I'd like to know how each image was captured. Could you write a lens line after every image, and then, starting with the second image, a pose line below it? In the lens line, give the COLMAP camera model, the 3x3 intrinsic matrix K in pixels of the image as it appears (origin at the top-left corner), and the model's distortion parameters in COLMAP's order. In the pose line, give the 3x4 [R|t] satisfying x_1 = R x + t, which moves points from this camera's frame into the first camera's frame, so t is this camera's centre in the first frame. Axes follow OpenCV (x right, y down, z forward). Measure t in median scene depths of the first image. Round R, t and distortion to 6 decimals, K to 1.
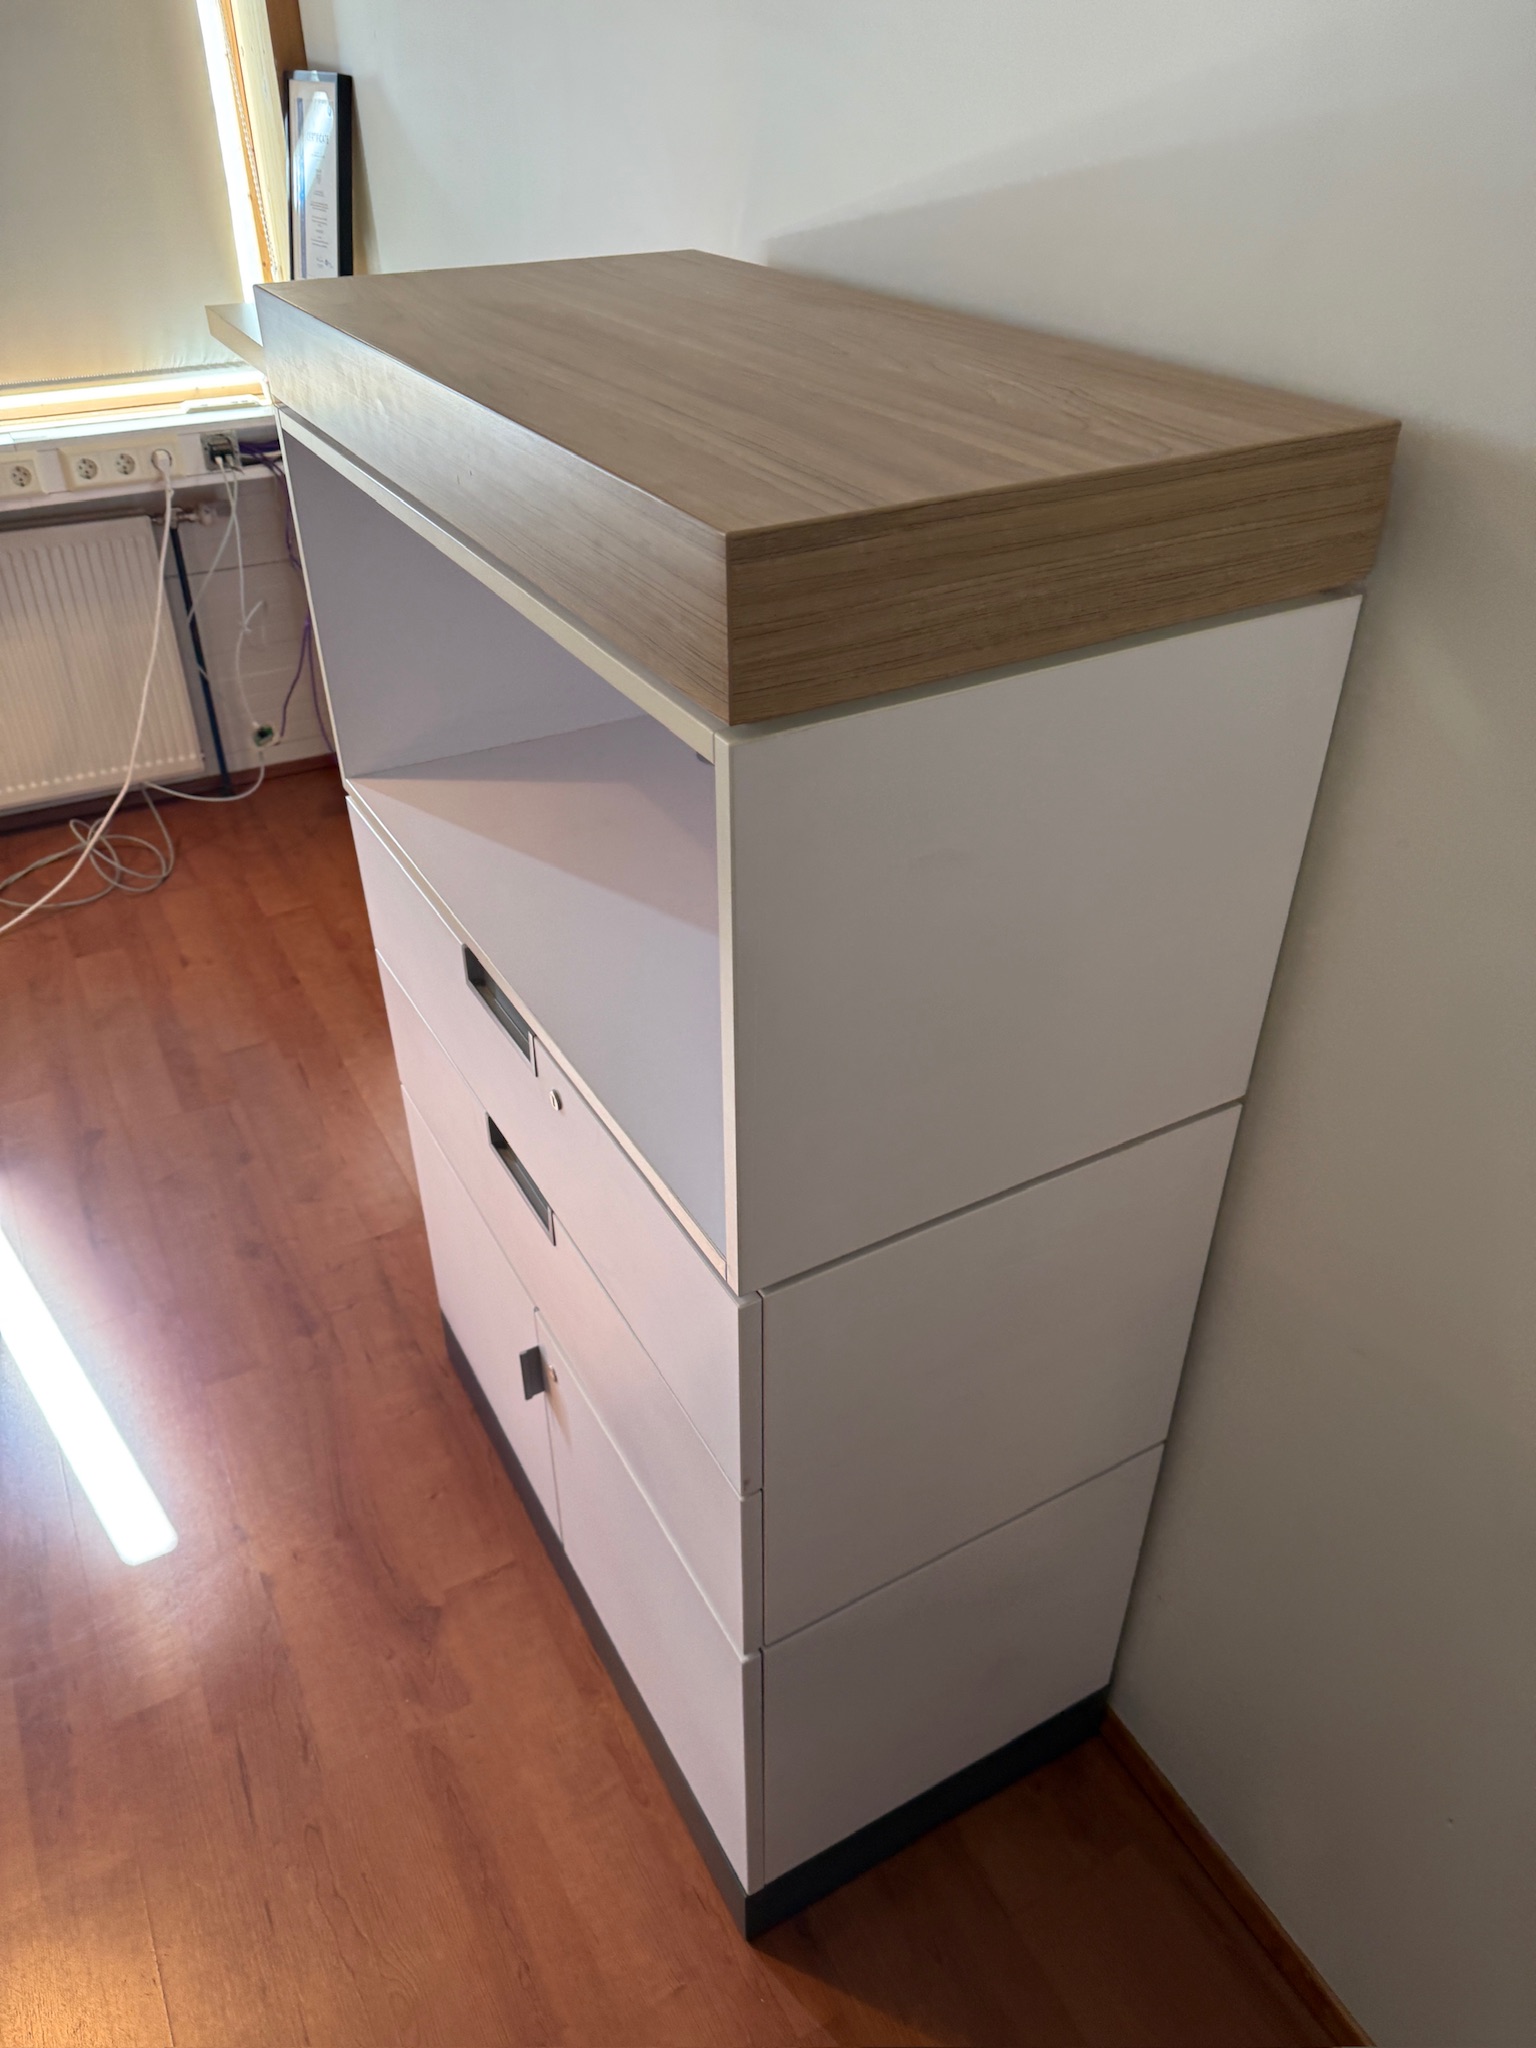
lens RADIAL K [[1480.0, 0, 751.8], [0, 1480.0, 1020.1], [0, 0, 1]] dist [-0.004999, -0.010827]
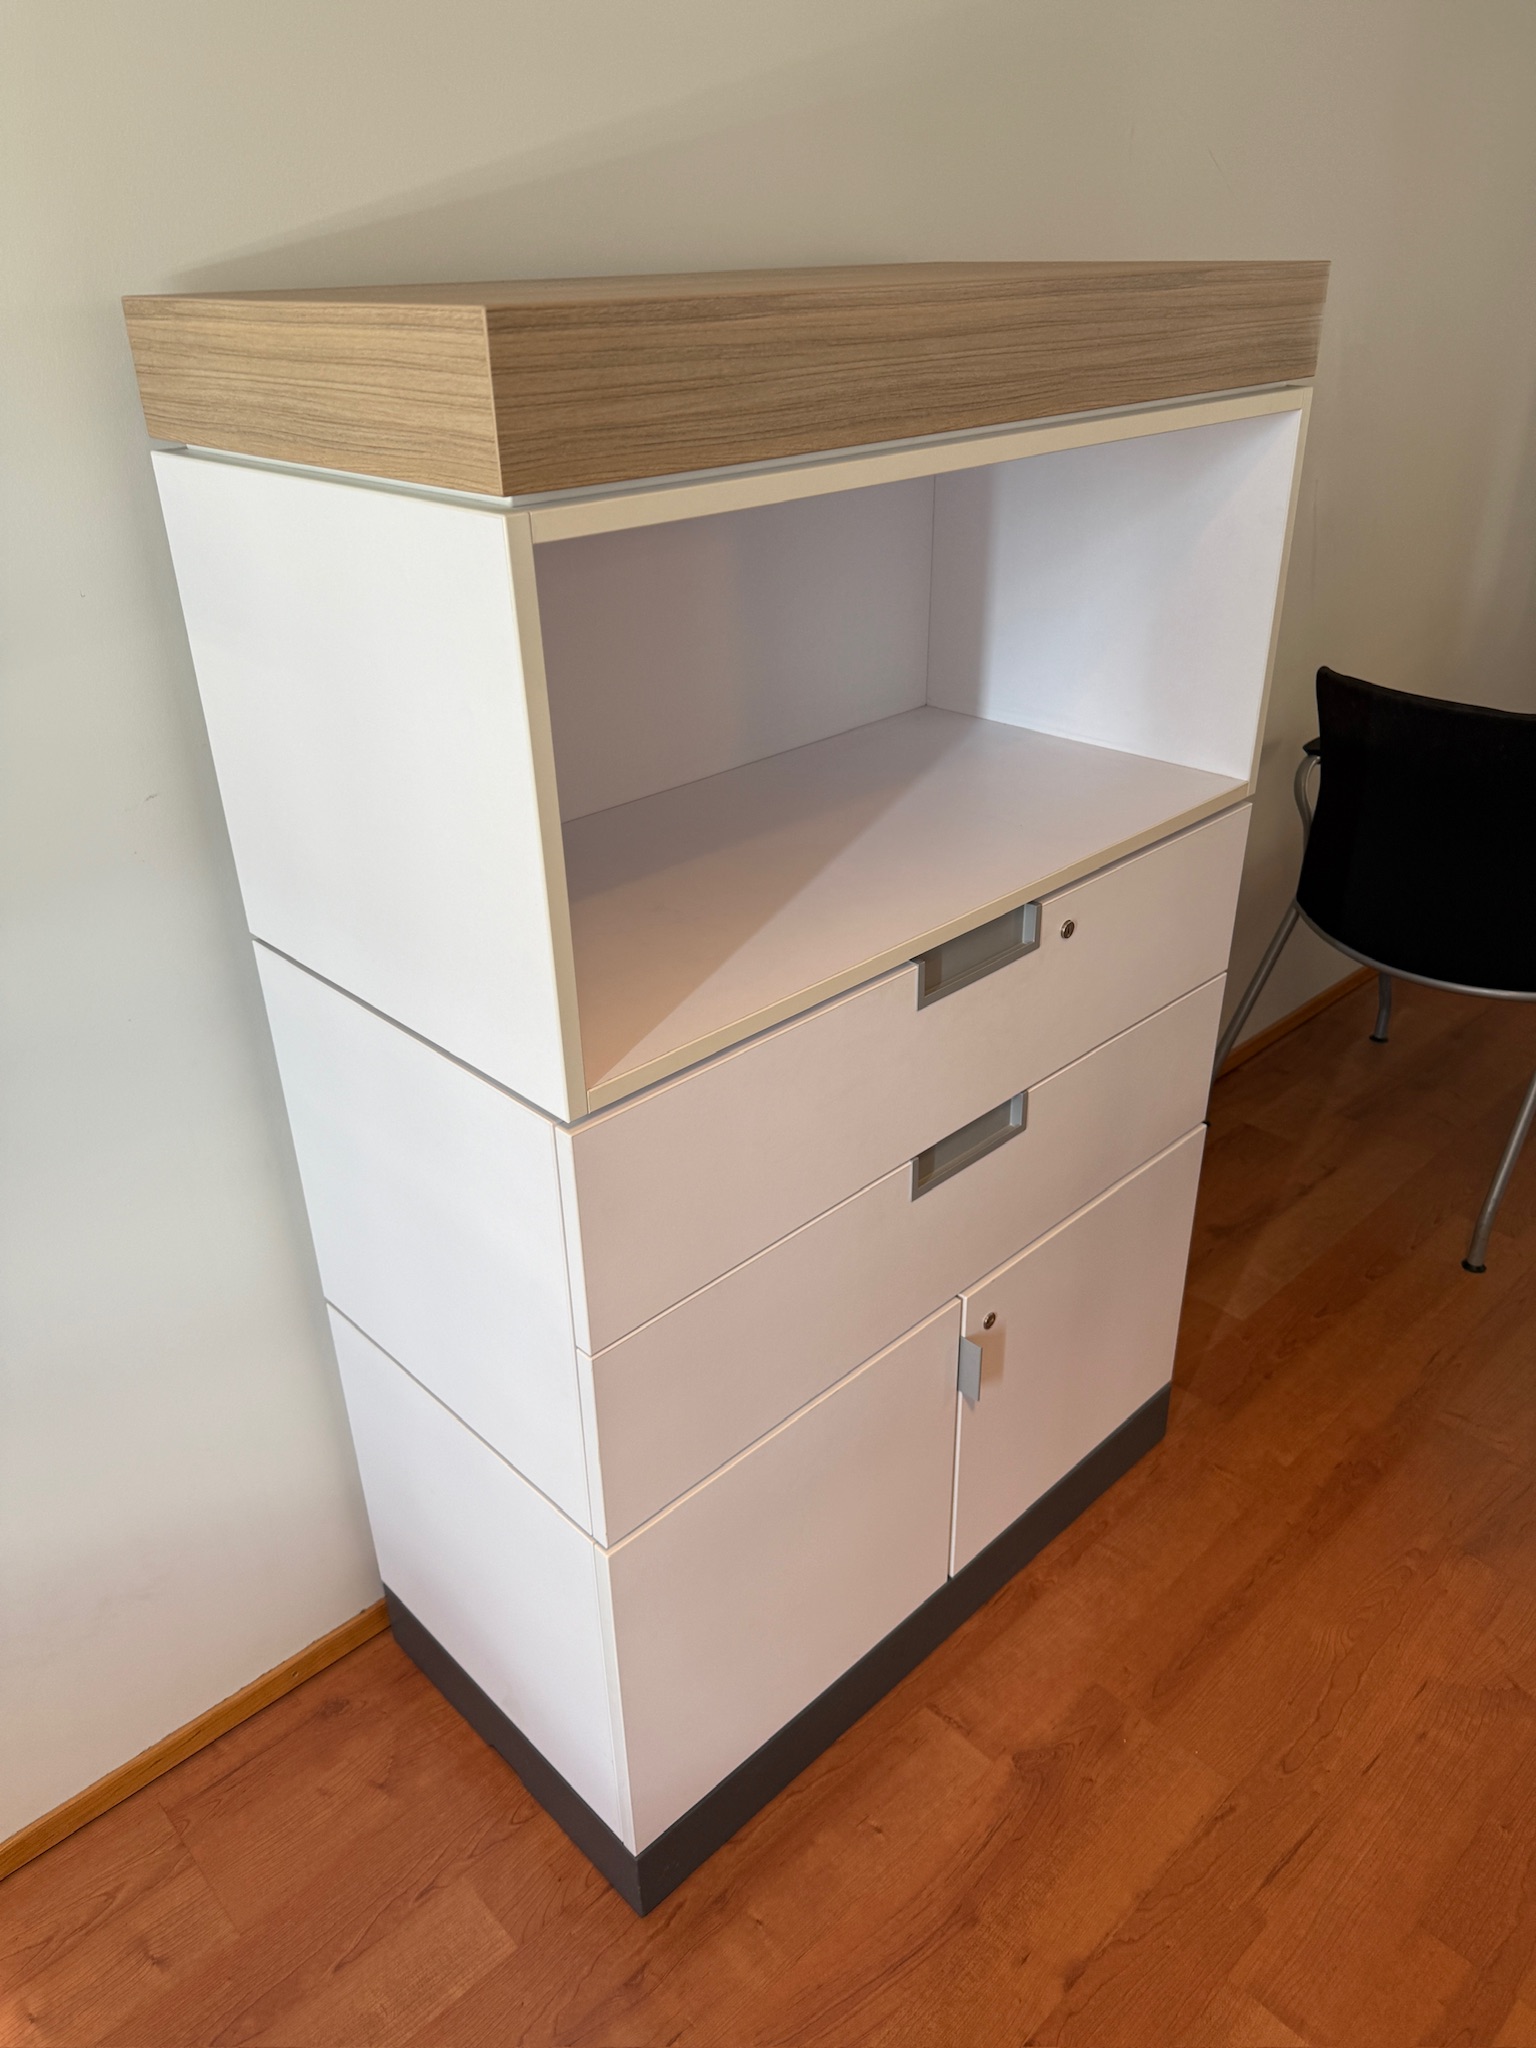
lens RADIAL K [[1480.0, 0, 759.1], [0, 1480.0, 992.5], [0, 0, 1]] dist [-0.004999, -0.010827]
pose [[-0.259515, -0.424000, 0.867684, -0.787930], [0.564771, 0.662179, 0.492496, -0.442760], [-0.783381, 0.617853, 0.067618, 0.835670]]
